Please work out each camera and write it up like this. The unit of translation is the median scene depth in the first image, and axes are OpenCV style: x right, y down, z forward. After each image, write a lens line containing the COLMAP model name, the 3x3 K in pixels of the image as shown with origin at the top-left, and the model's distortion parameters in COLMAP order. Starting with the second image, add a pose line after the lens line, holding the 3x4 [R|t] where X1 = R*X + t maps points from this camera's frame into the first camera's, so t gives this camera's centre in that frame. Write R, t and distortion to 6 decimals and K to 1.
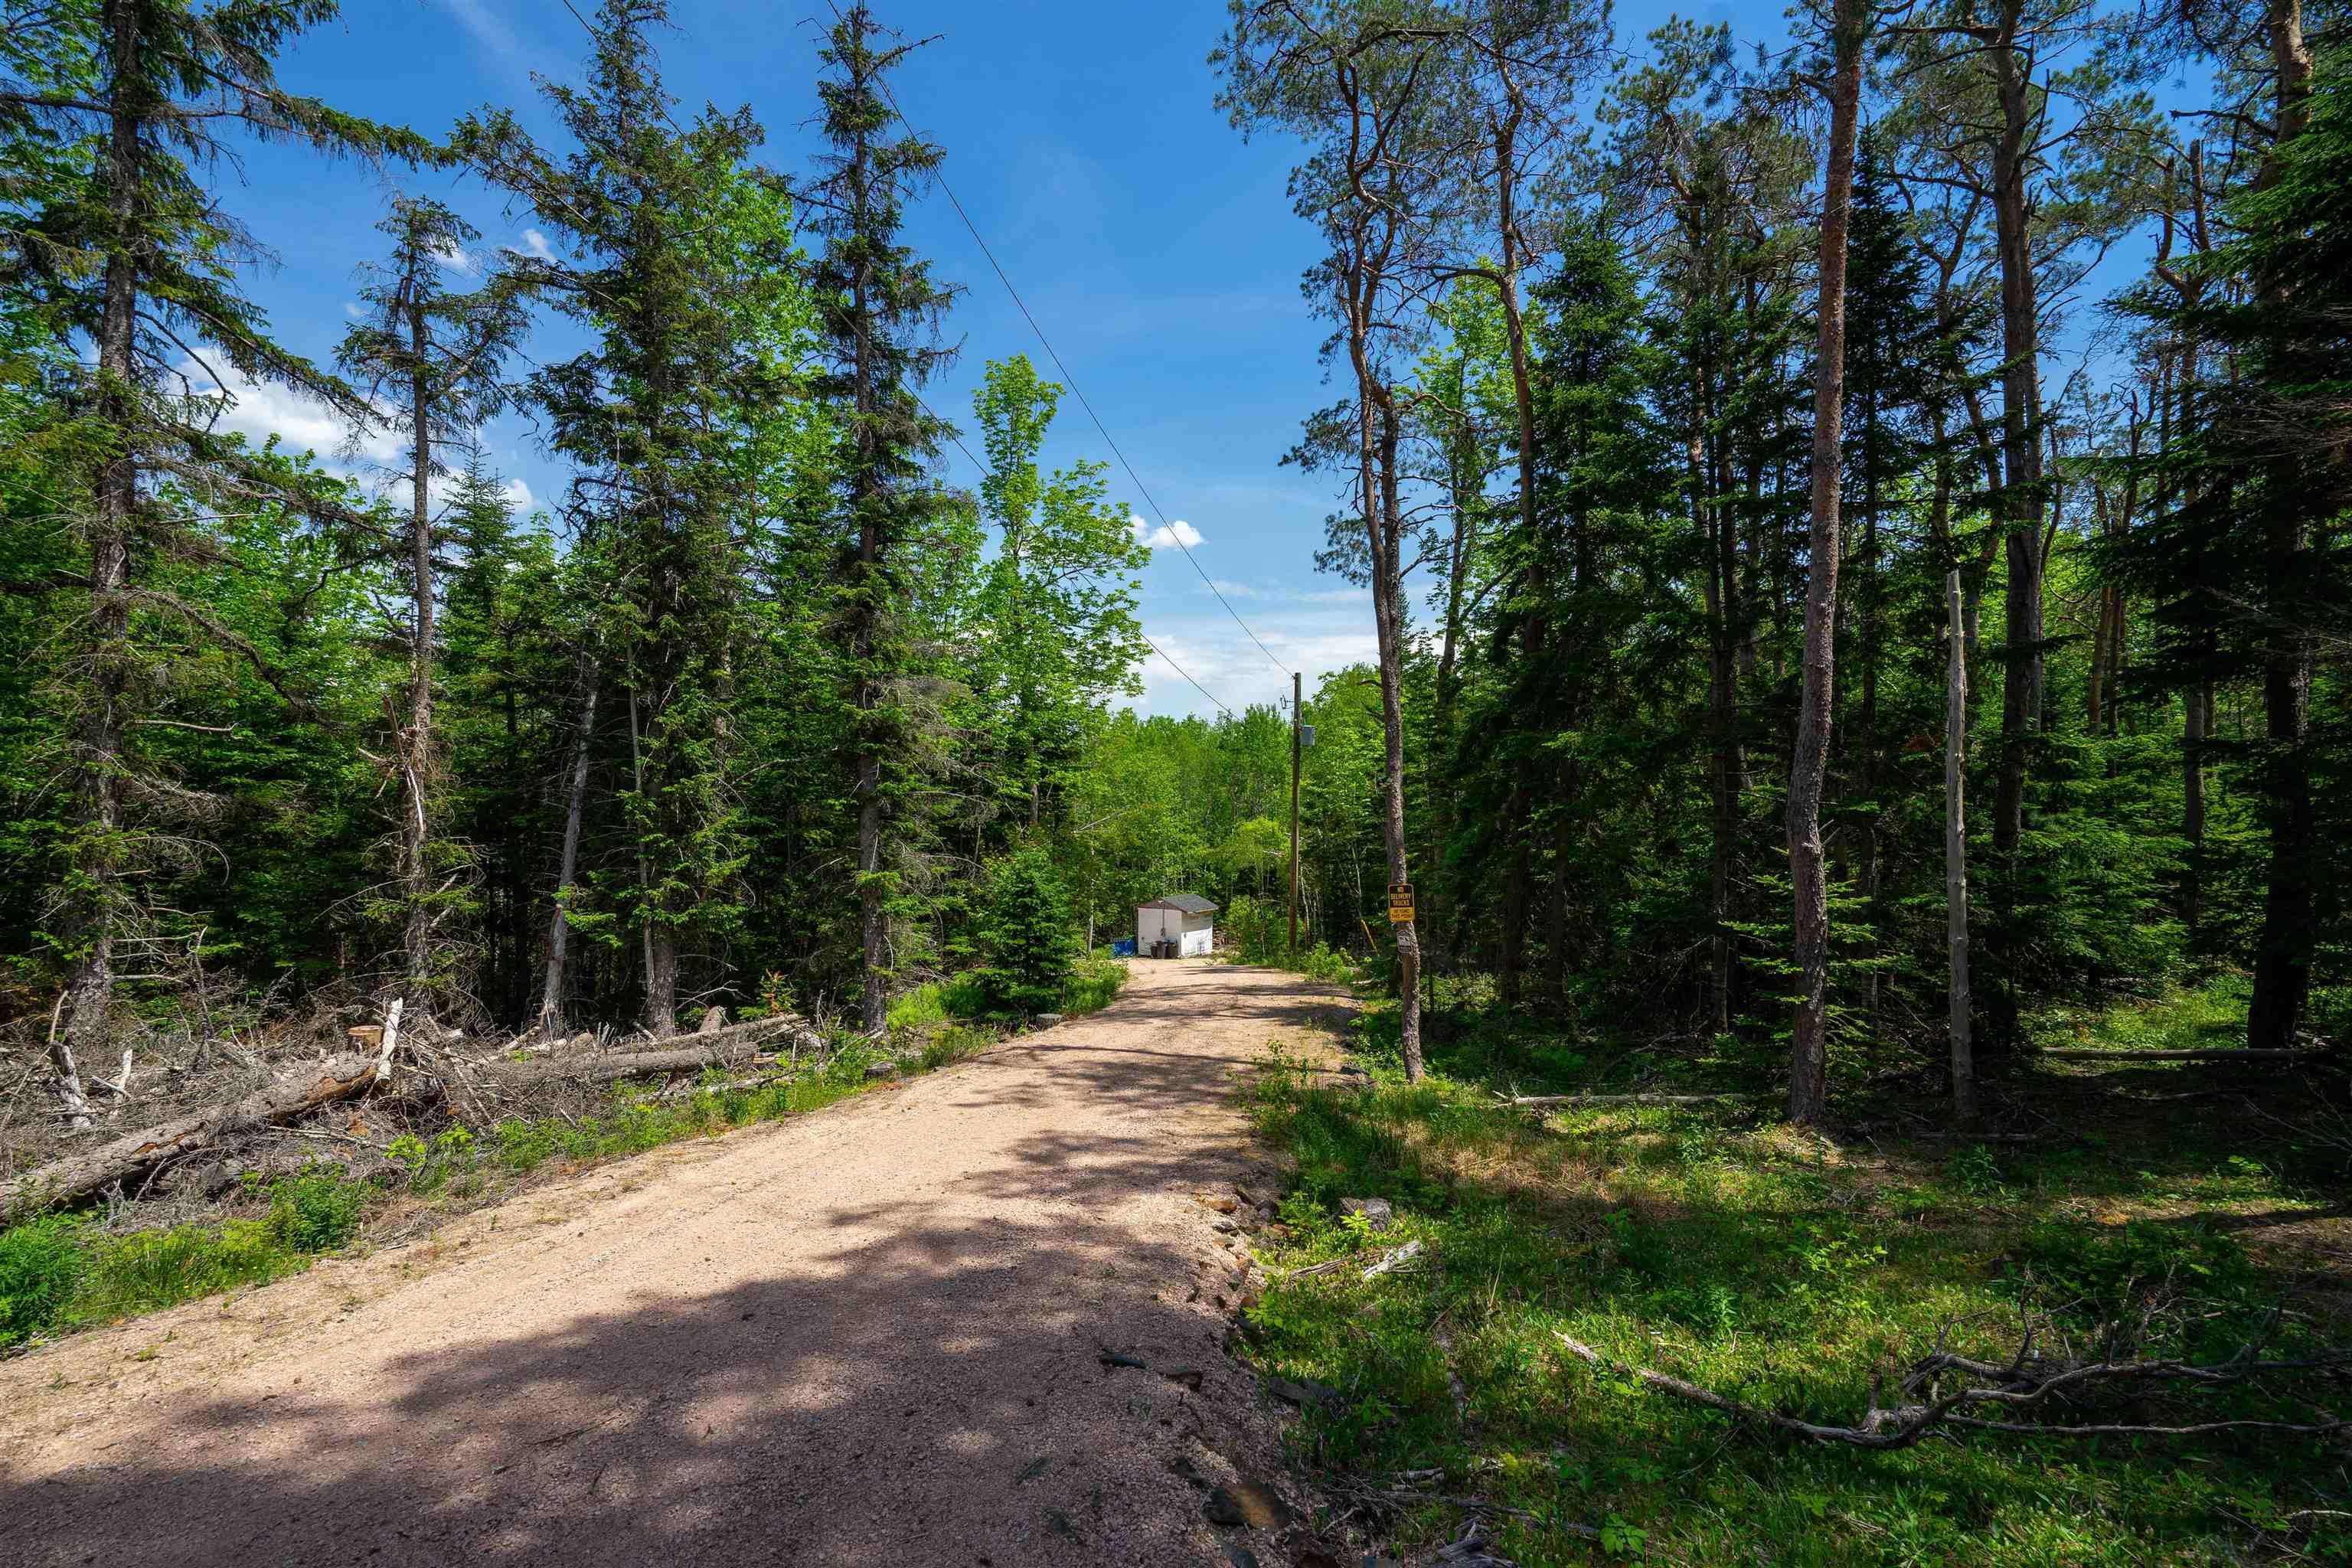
lens RADIAL K [[1062.1, 0, 1167.5], [0, 1062.1, 788.3], [0, 0, 1]] dist [-0.003945, -0.000603]
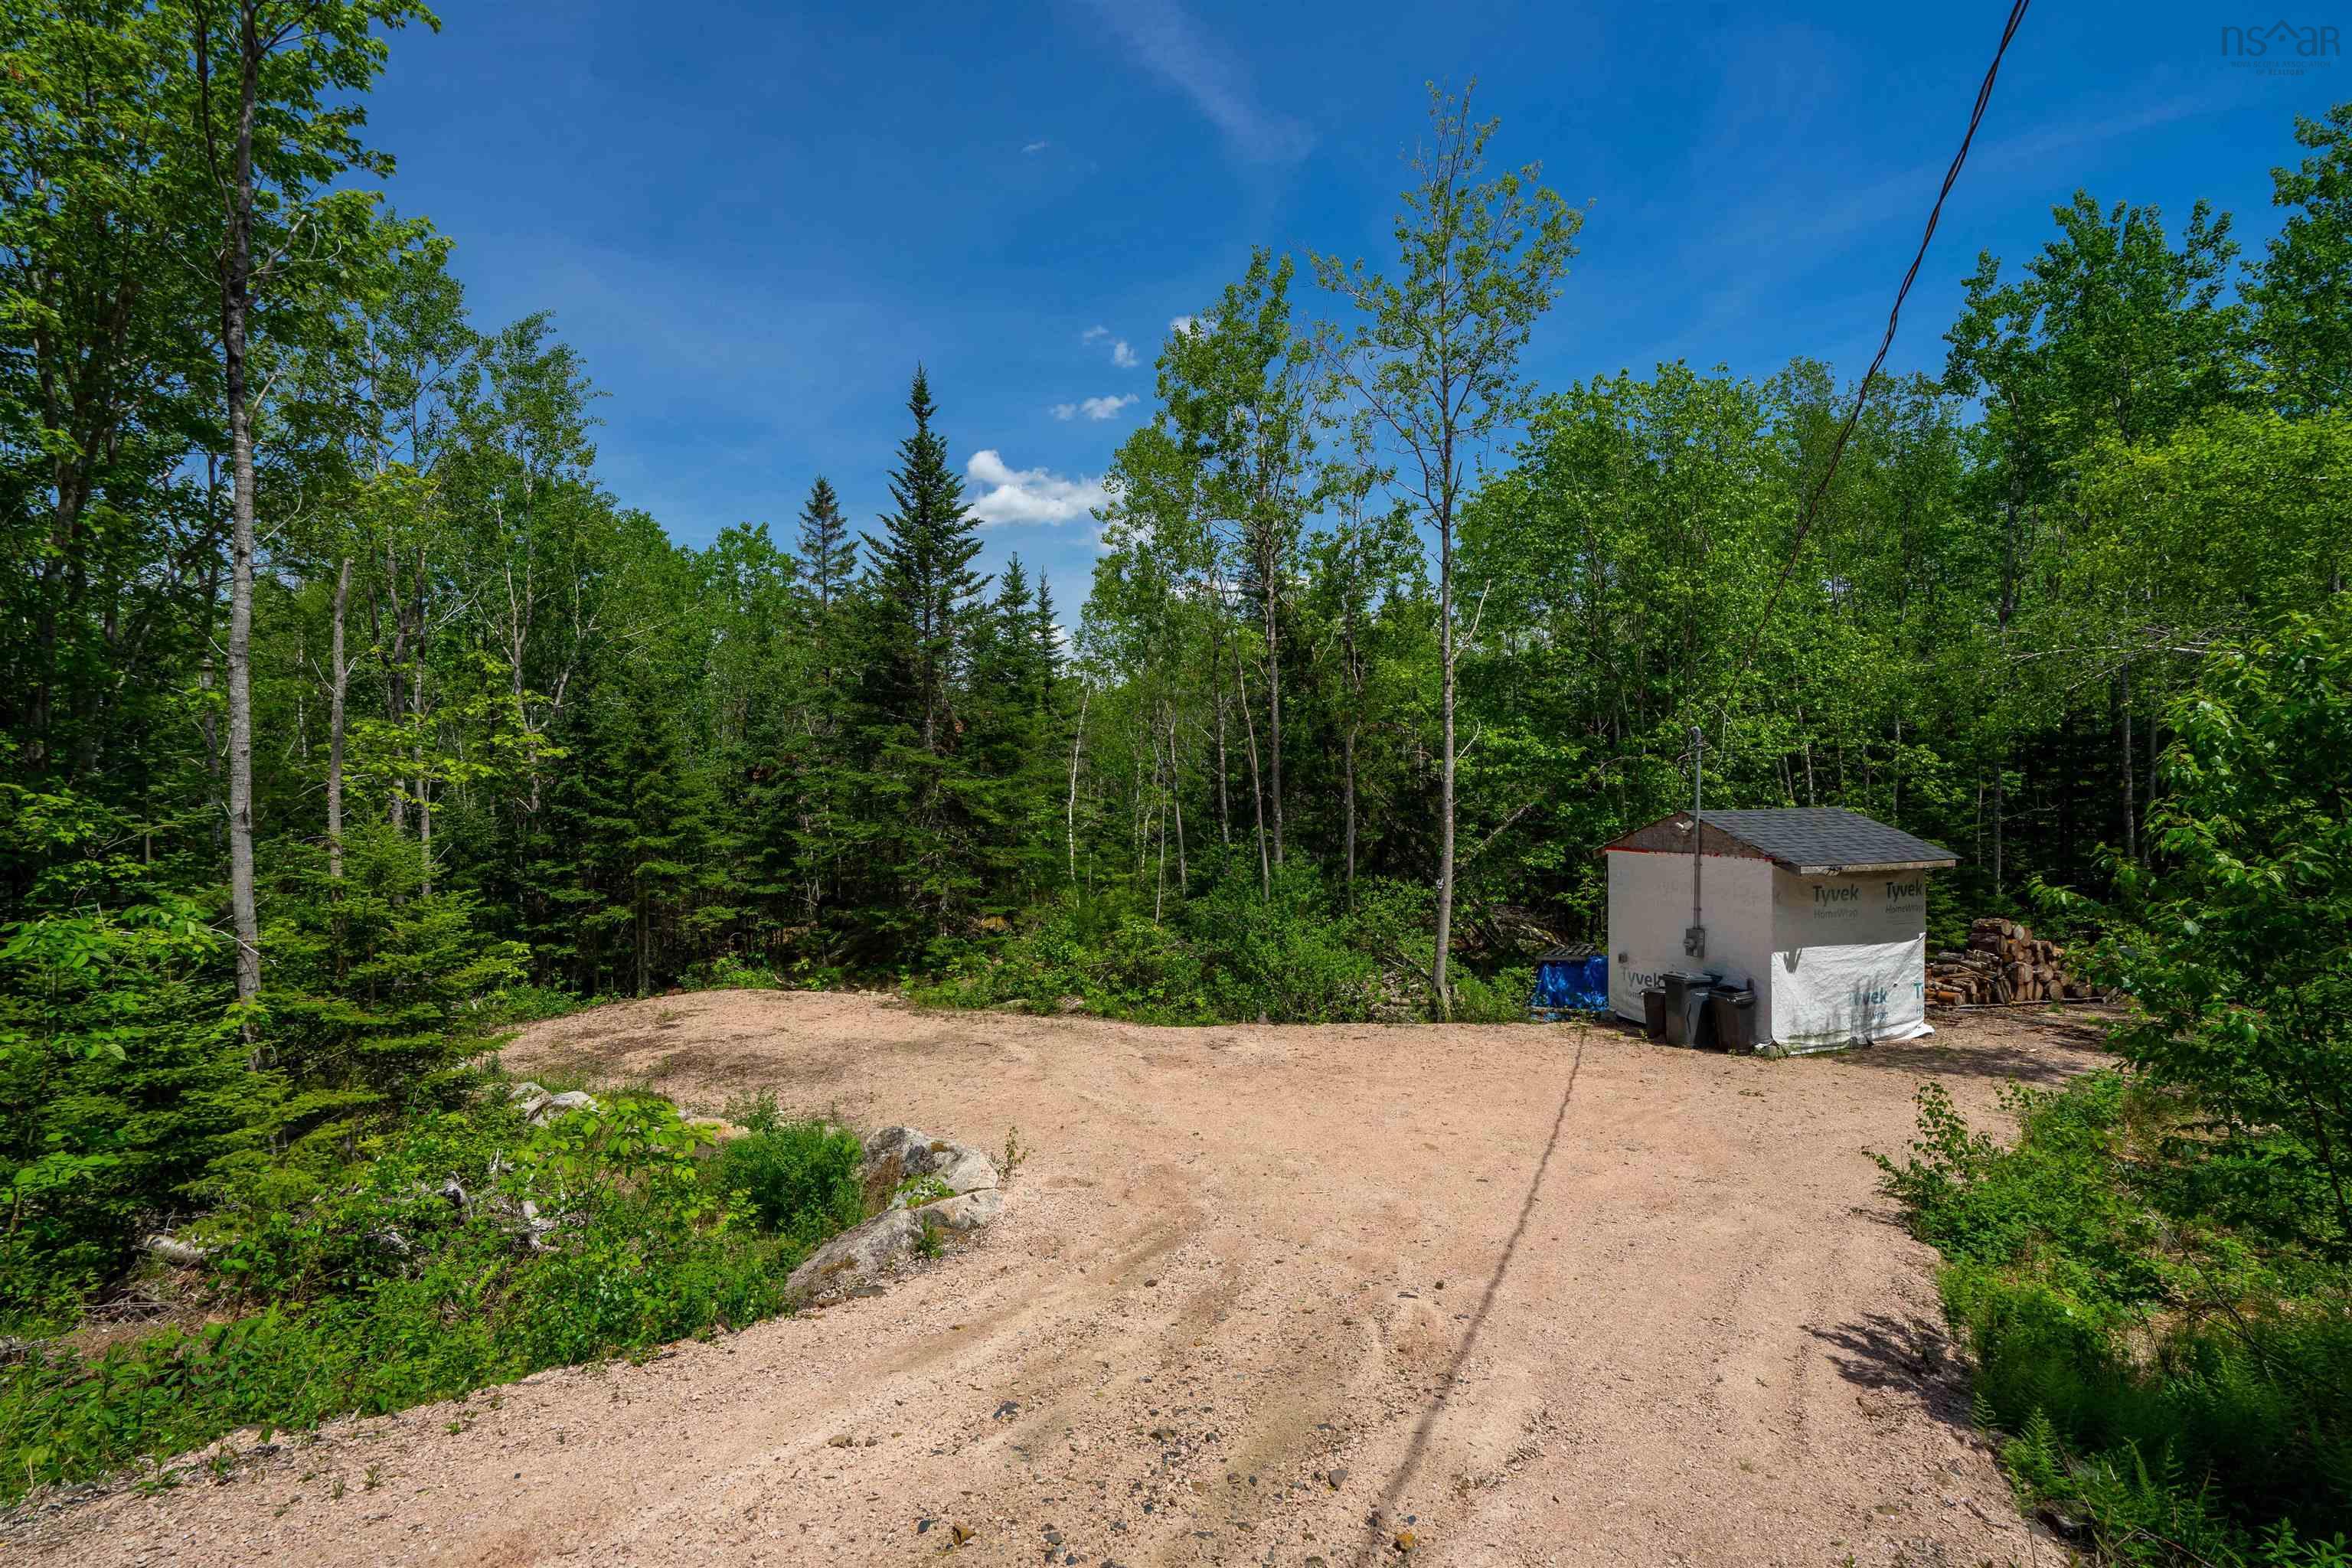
lens RADIAL K [[1062.1, 0, 1171.4], [0, 1062.1, 786.1], [0, 0, 1]] dist [-0.003945, -0.000603]
pose [[0.844130, 0.001597, -0.536136, 0.030316], [0.006267, 0.999898, 0.012847, 0.106154], [0.536102, -0.014204, 0.844034, 0.811983]]
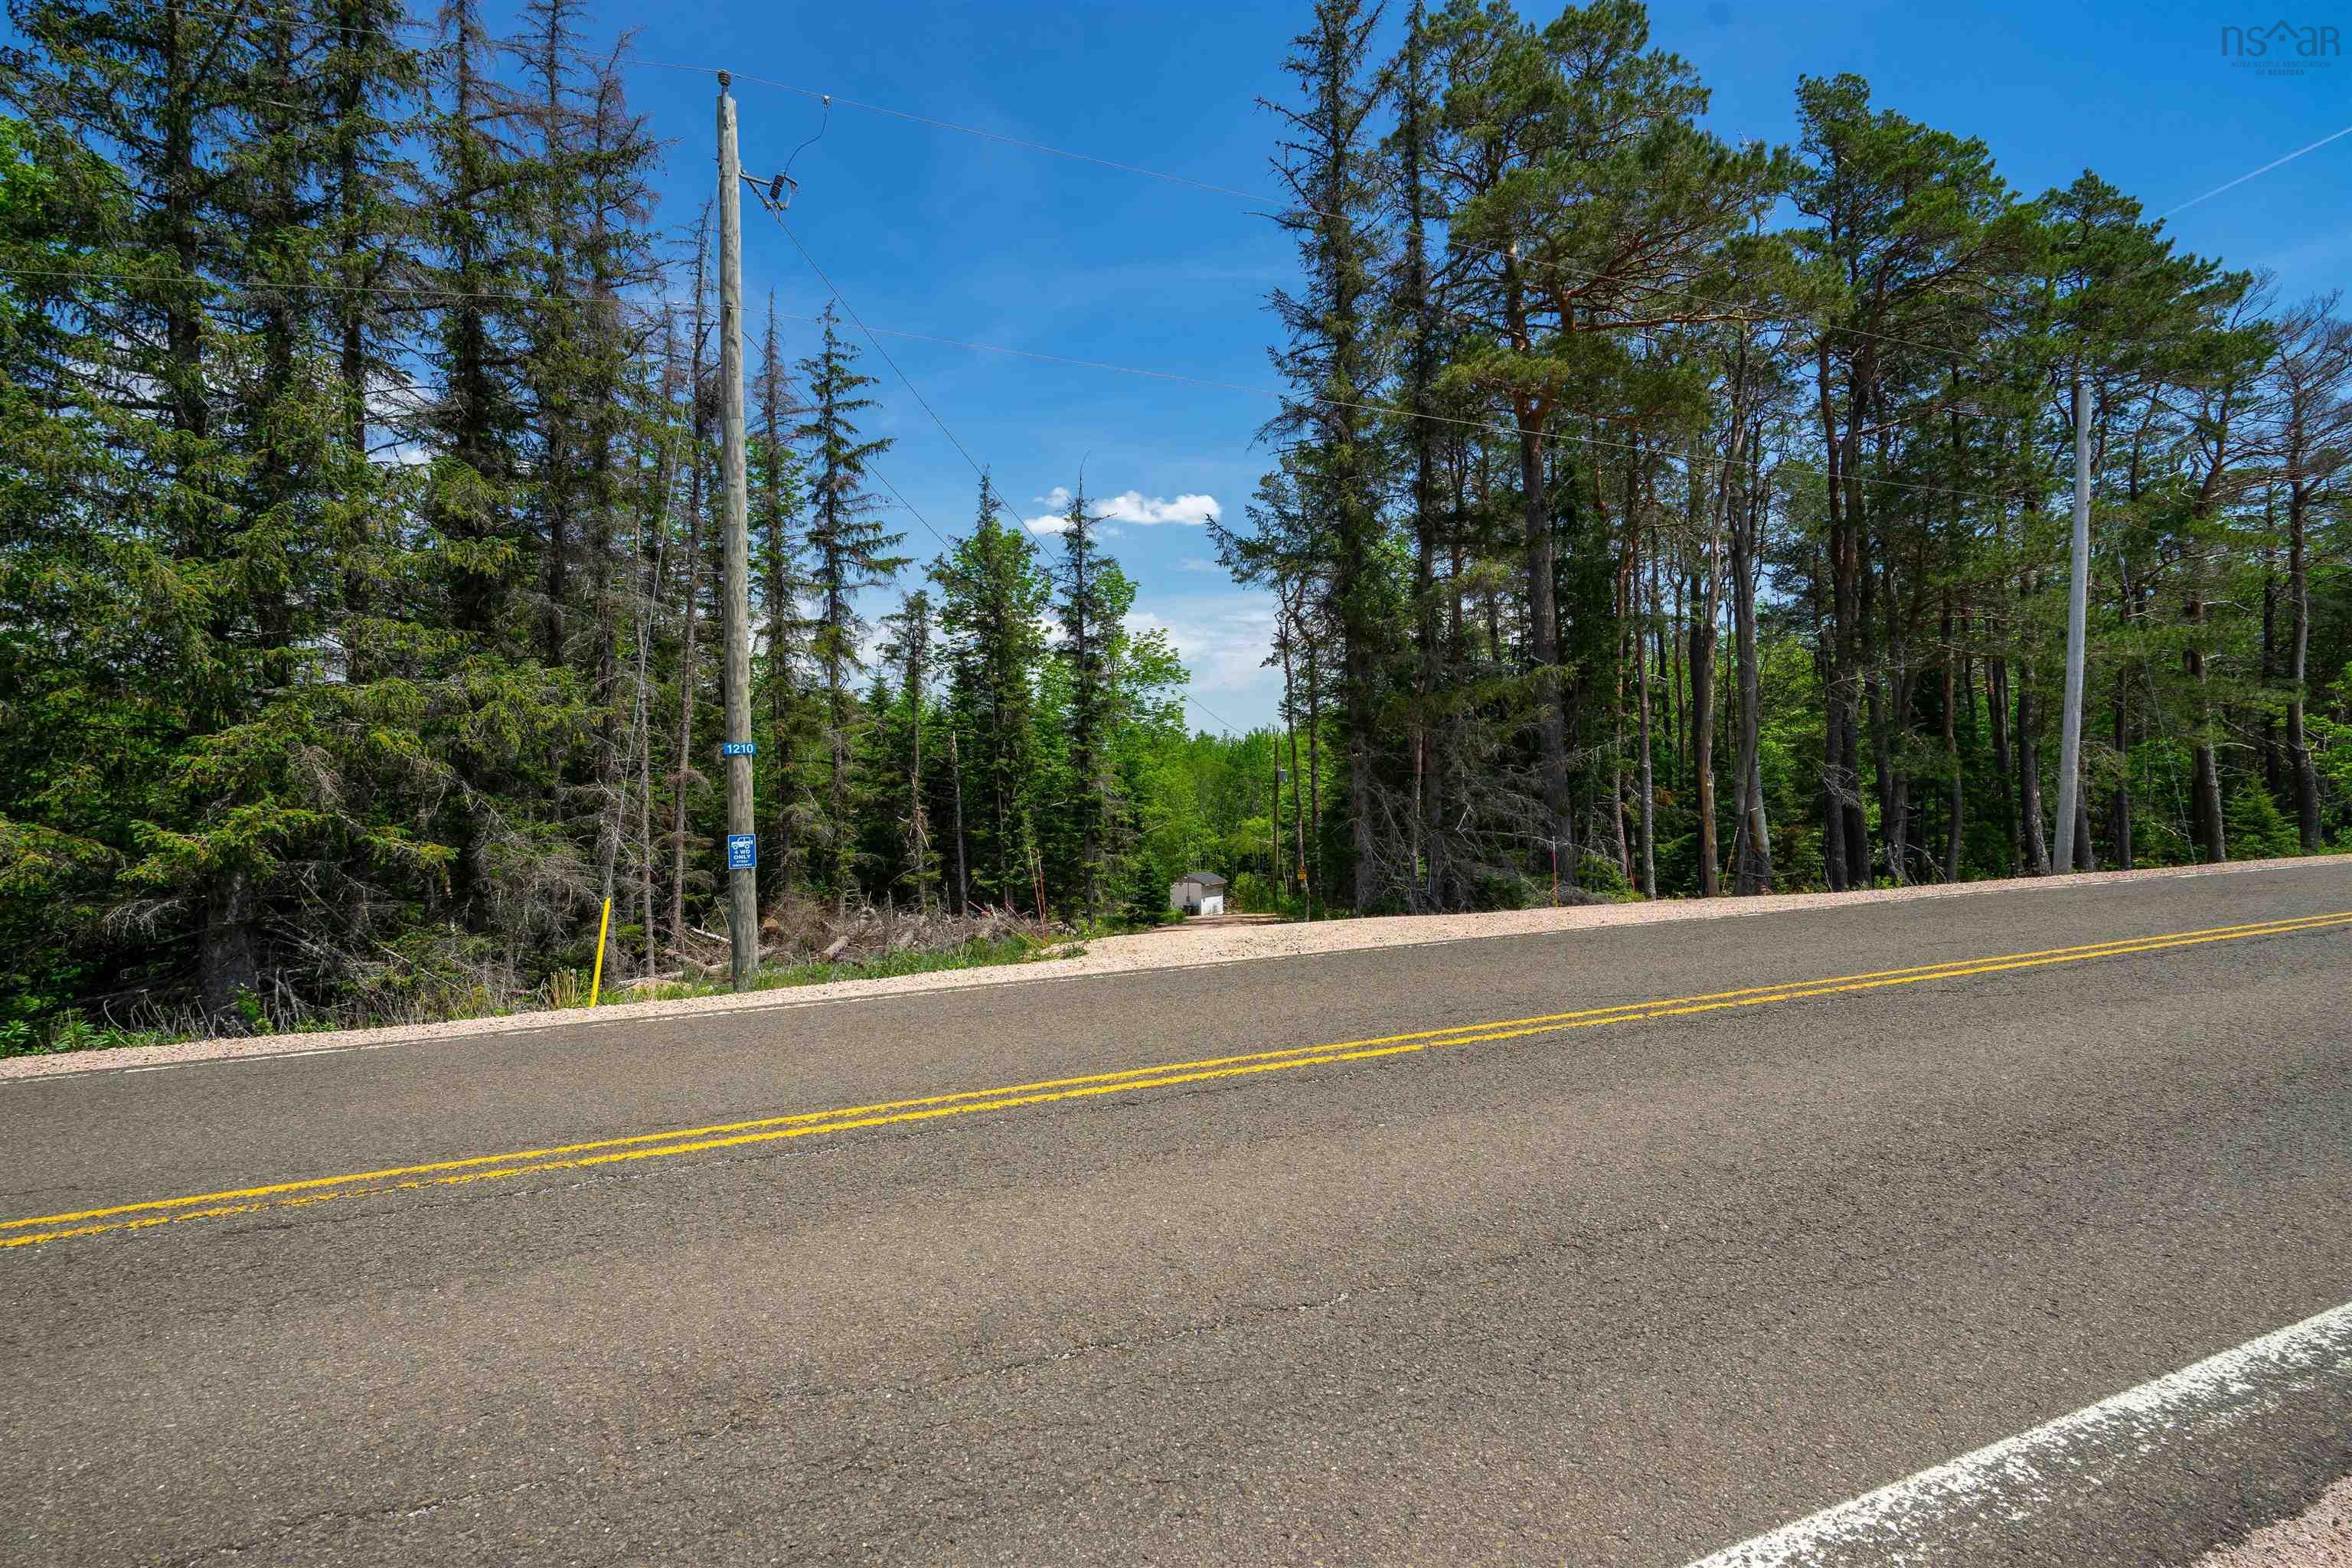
lens RADIAL K [[1062.1, 0, 1184.1], [0, 1062.1, 778.3], [0, 0, 1]] dist [-0.003945, -0.000603]
pose [[0.999835, -0.009479, 0.015467, -0.034315], [0.009324, 0.999906, 0.010059, -0.044562], [-0.015561, -0.009913, 0.999830, -0.467337]]
